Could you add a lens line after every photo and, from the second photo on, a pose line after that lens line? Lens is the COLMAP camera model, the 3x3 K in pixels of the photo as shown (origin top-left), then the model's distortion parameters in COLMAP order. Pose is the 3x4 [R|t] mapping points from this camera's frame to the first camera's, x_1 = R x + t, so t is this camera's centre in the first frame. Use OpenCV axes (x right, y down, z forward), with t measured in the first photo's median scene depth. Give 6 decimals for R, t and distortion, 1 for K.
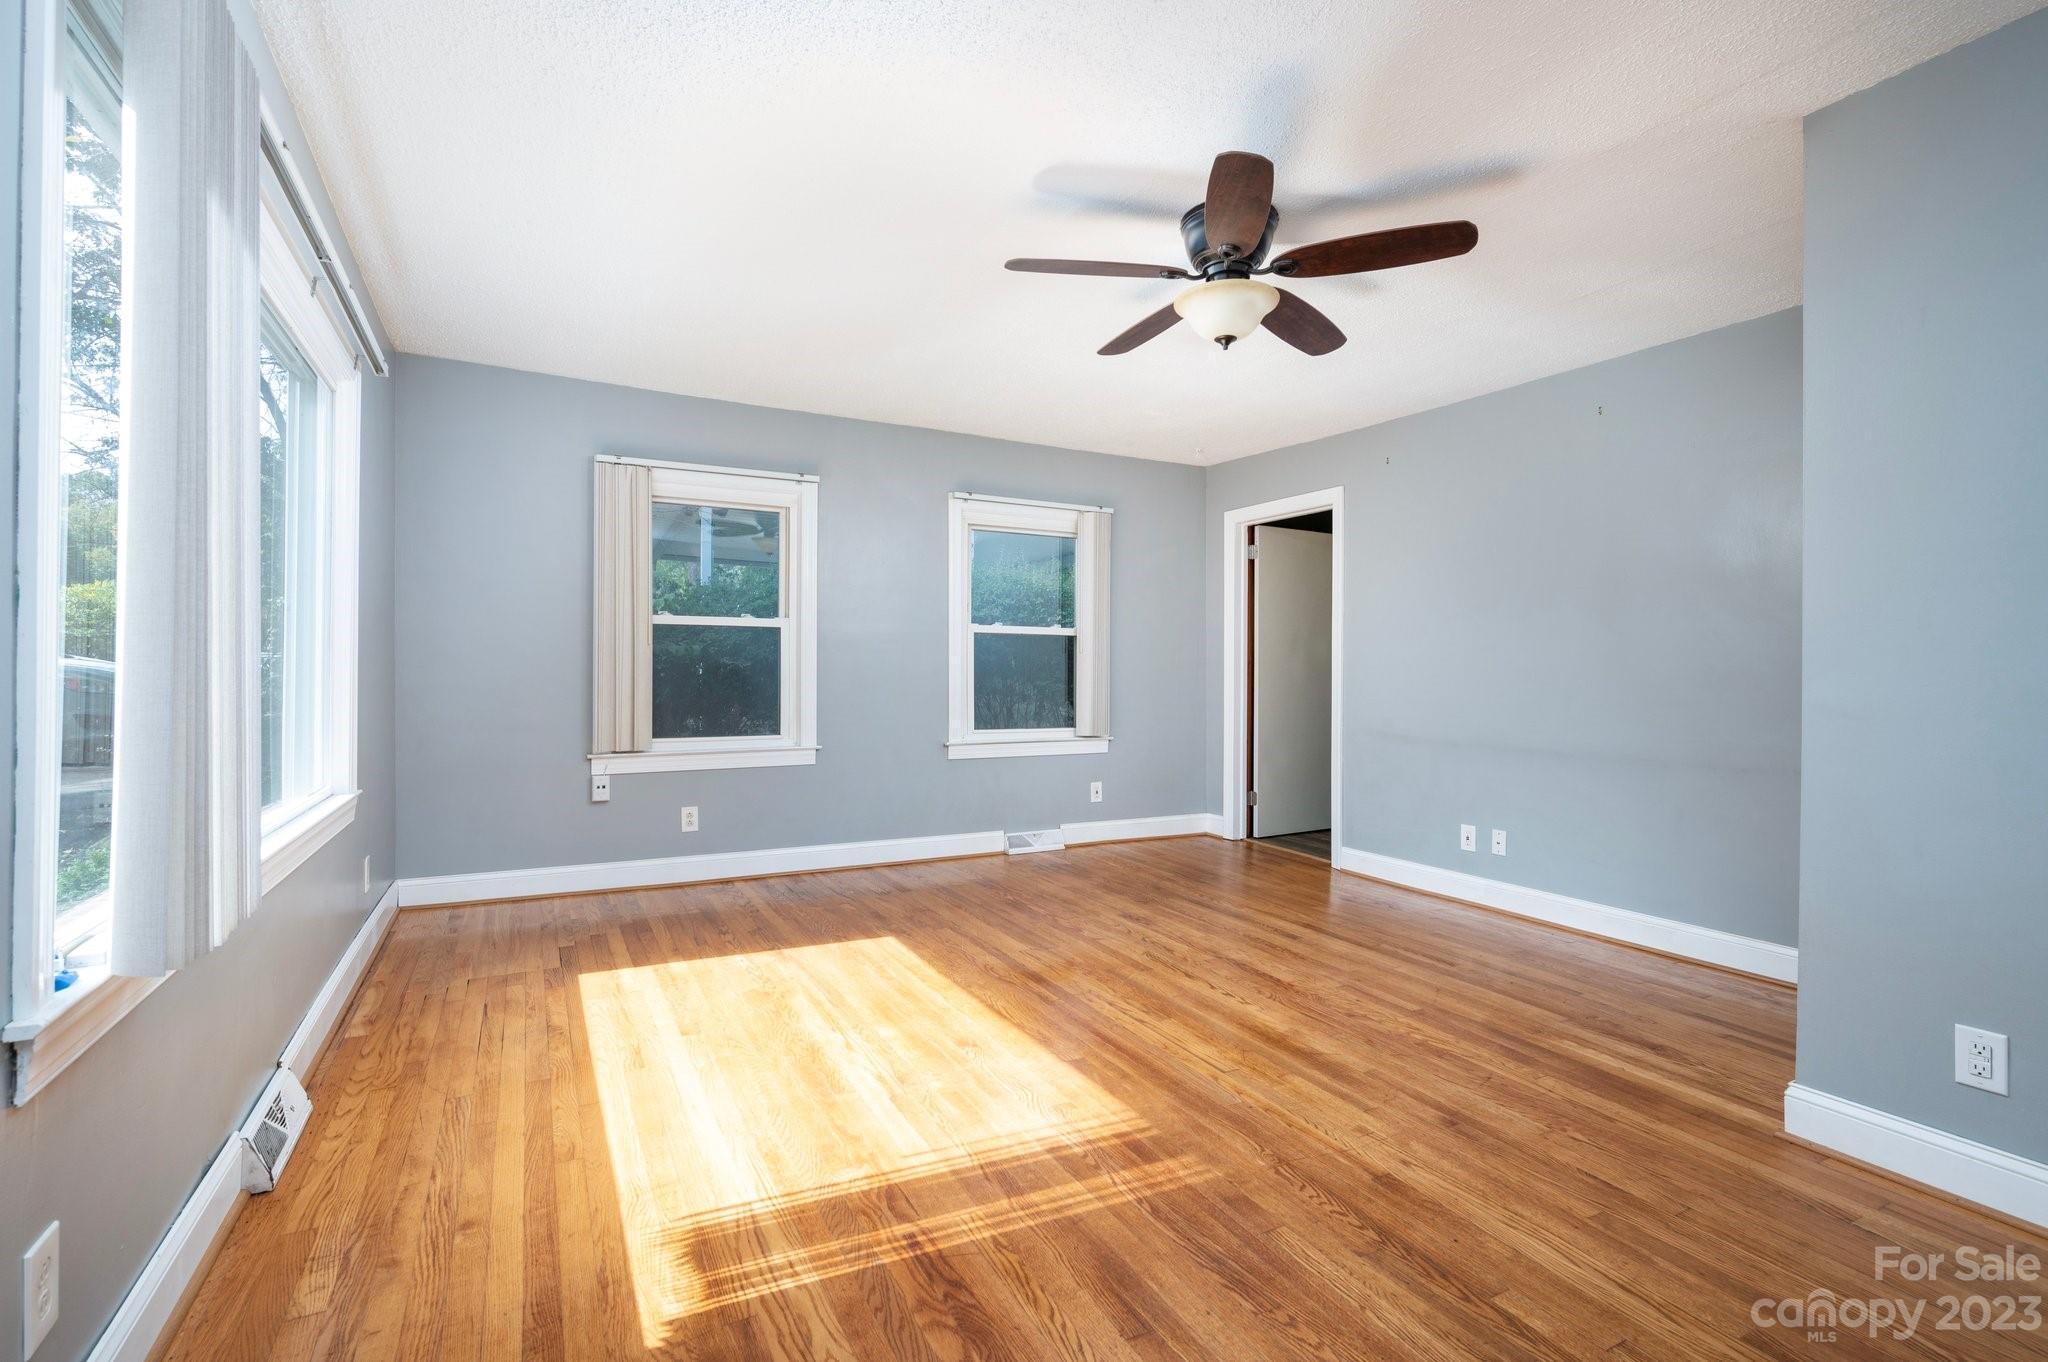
lens RADIAL K [[930.8, 0, 1032.6], [0, 930.8, 673.3], [0, 0, 1]] dist [-0.004564, 0.000334]
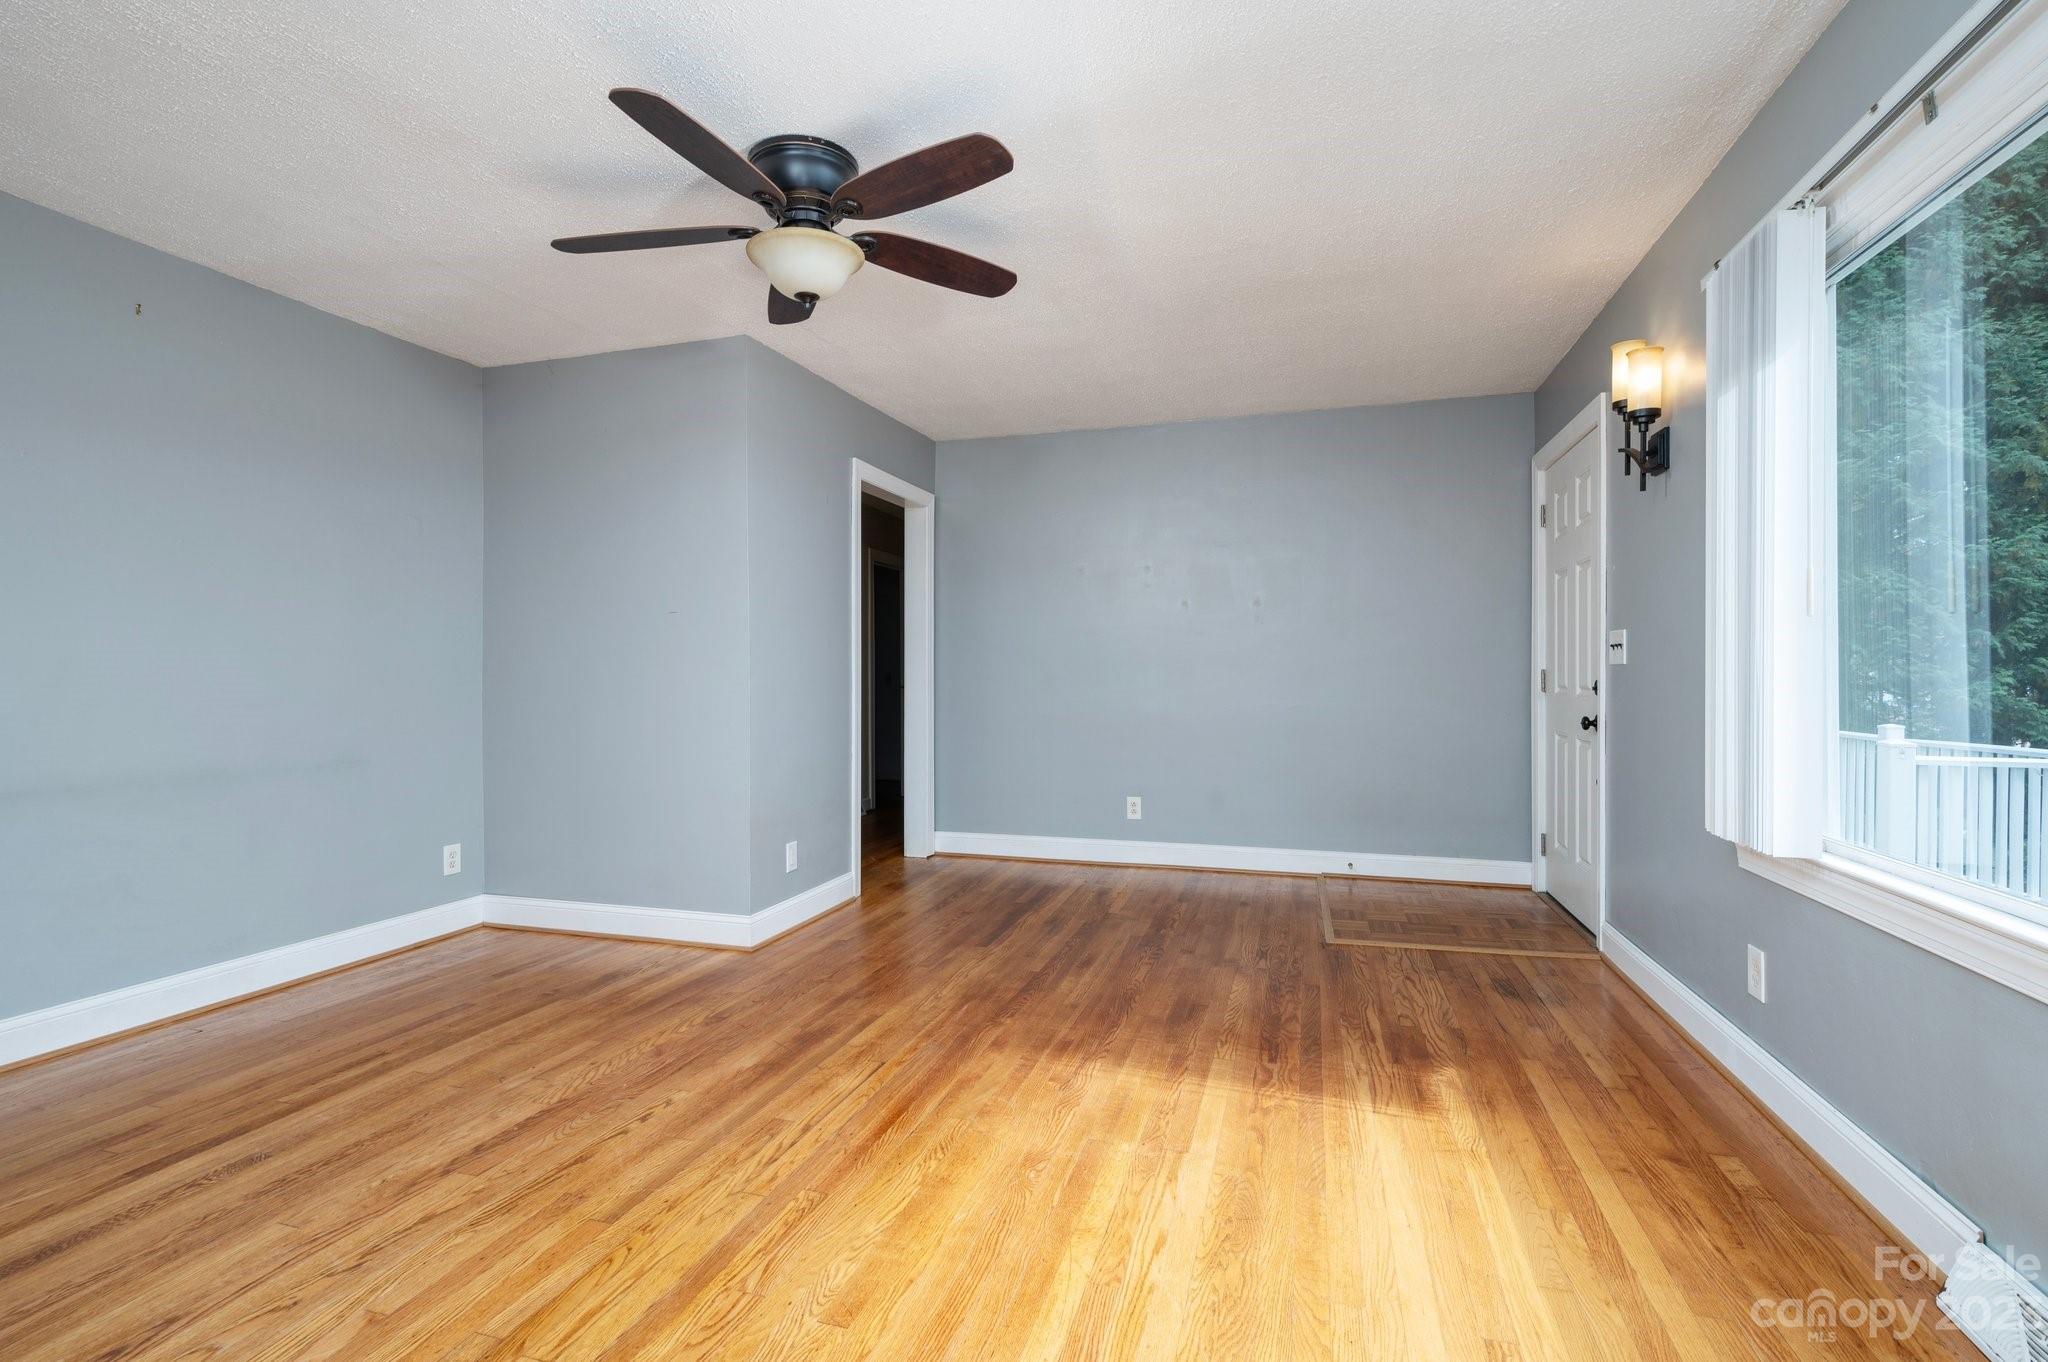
lens RADIAL K [[930.8, 0, 1022.2], [0, 930.8, 687.1], [0, 0, 1]] dist [-0.004564, 0.000334]
pose [[-0.697951, -0.017252, 0.715938, -0.581775], [-0.003343, 0.999777, 0.020832, -0.002612], [-0.716138, 0.012146, -0.697853, 1.498098]]
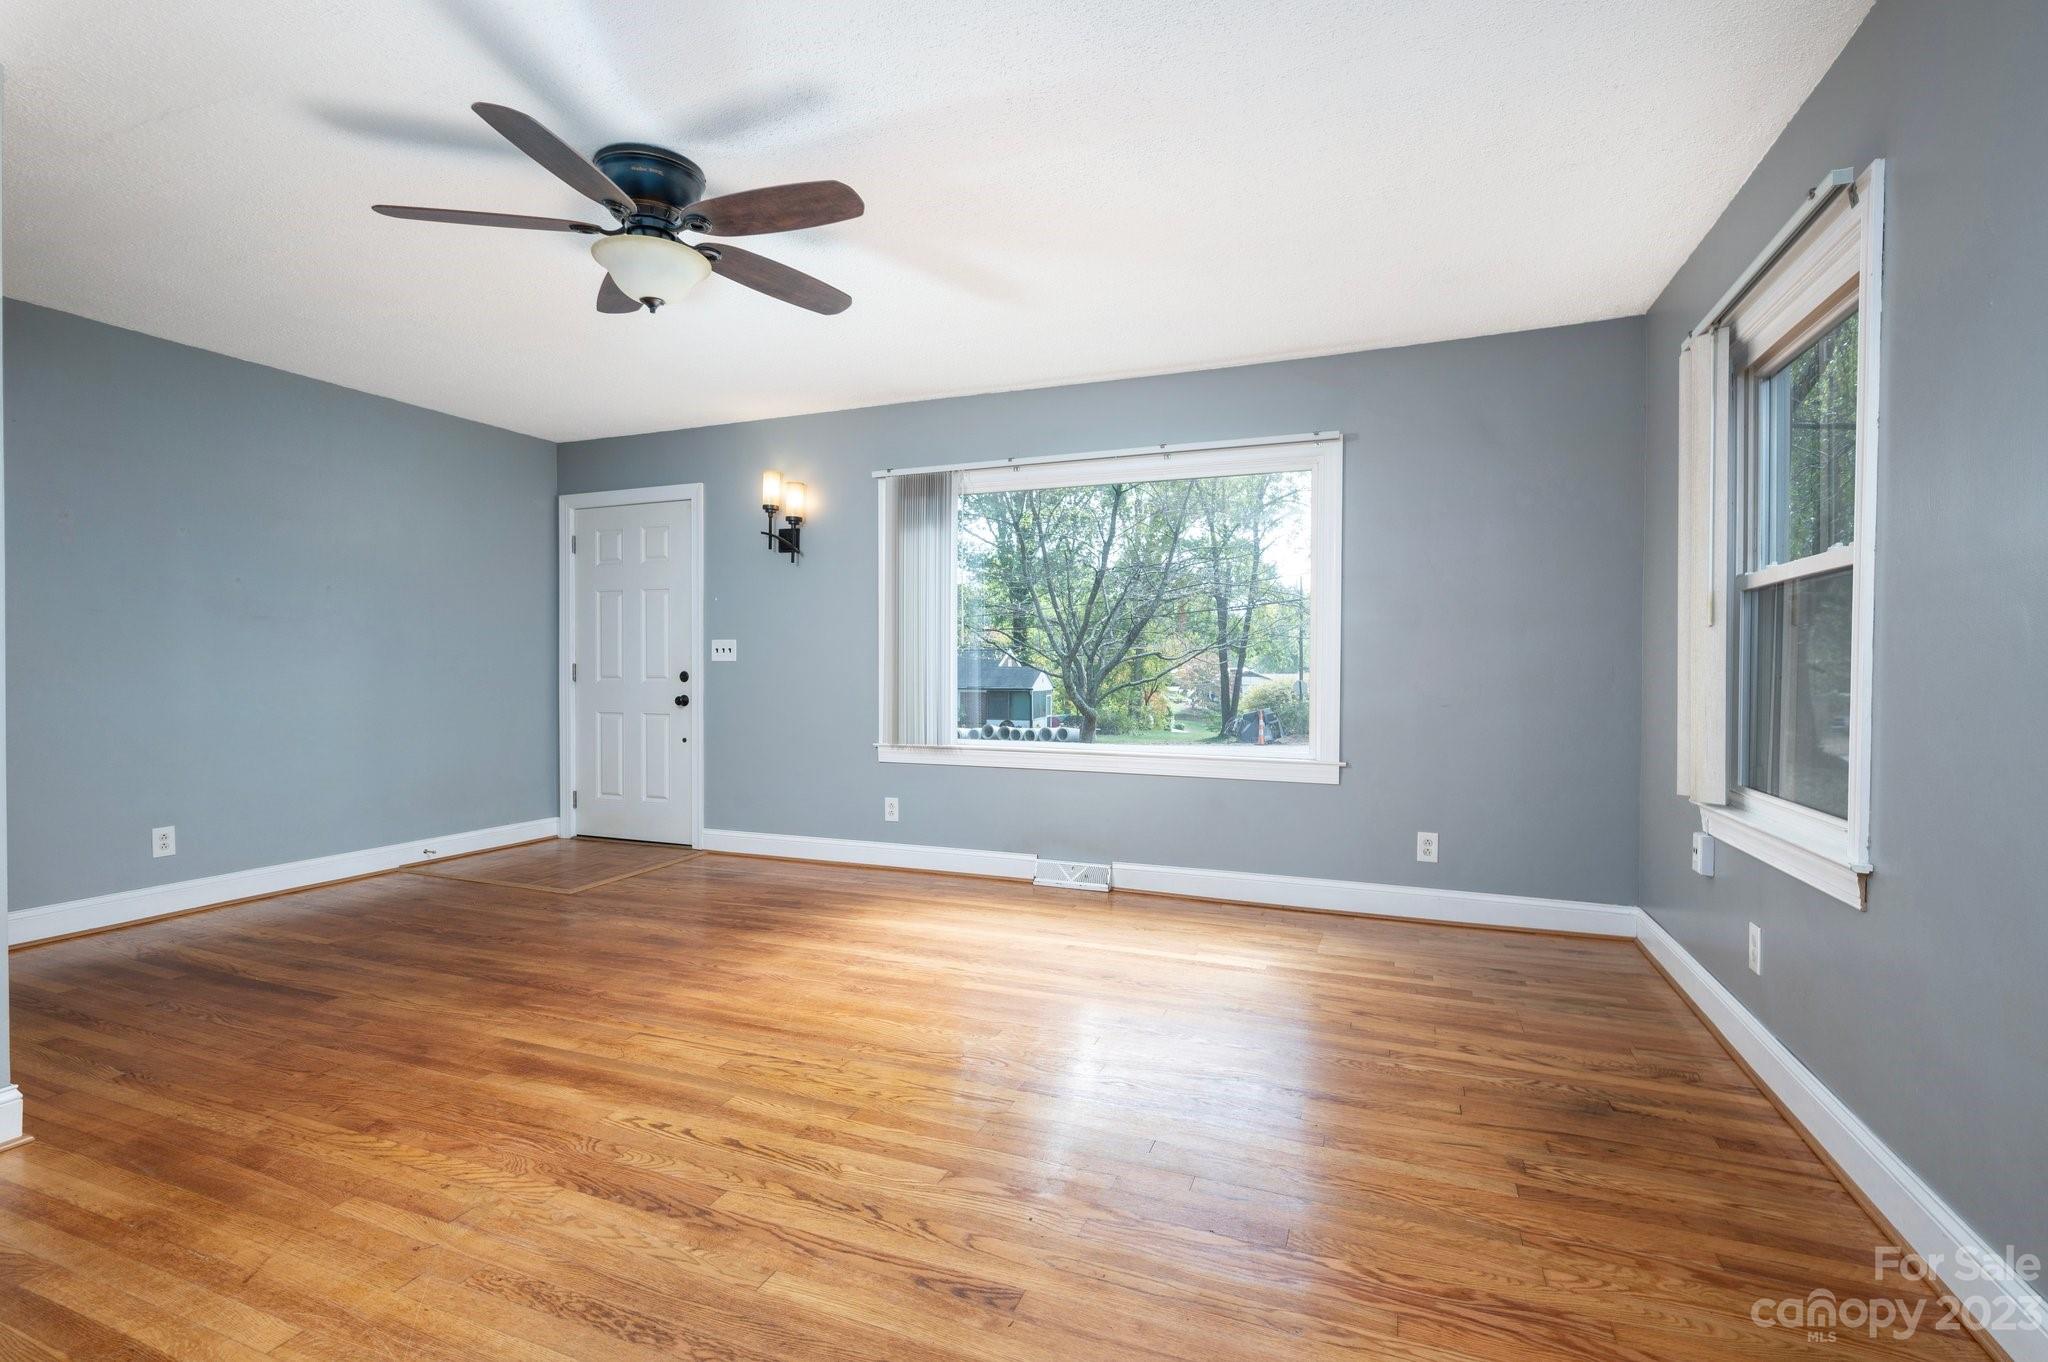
lens RADIAL K [[930.8, 0, 1024.0], [0, 930.8, 674.4], [0, 0, 1]] dist [-0.004564, 0.000334]
pose [[-0.771322, -0.006603, -0.636410, 0.518132], [-0.011280, 0.999931, 0.003296, 0.002861], [0.636345, 0.009721, -0.771344, 1.985259]]
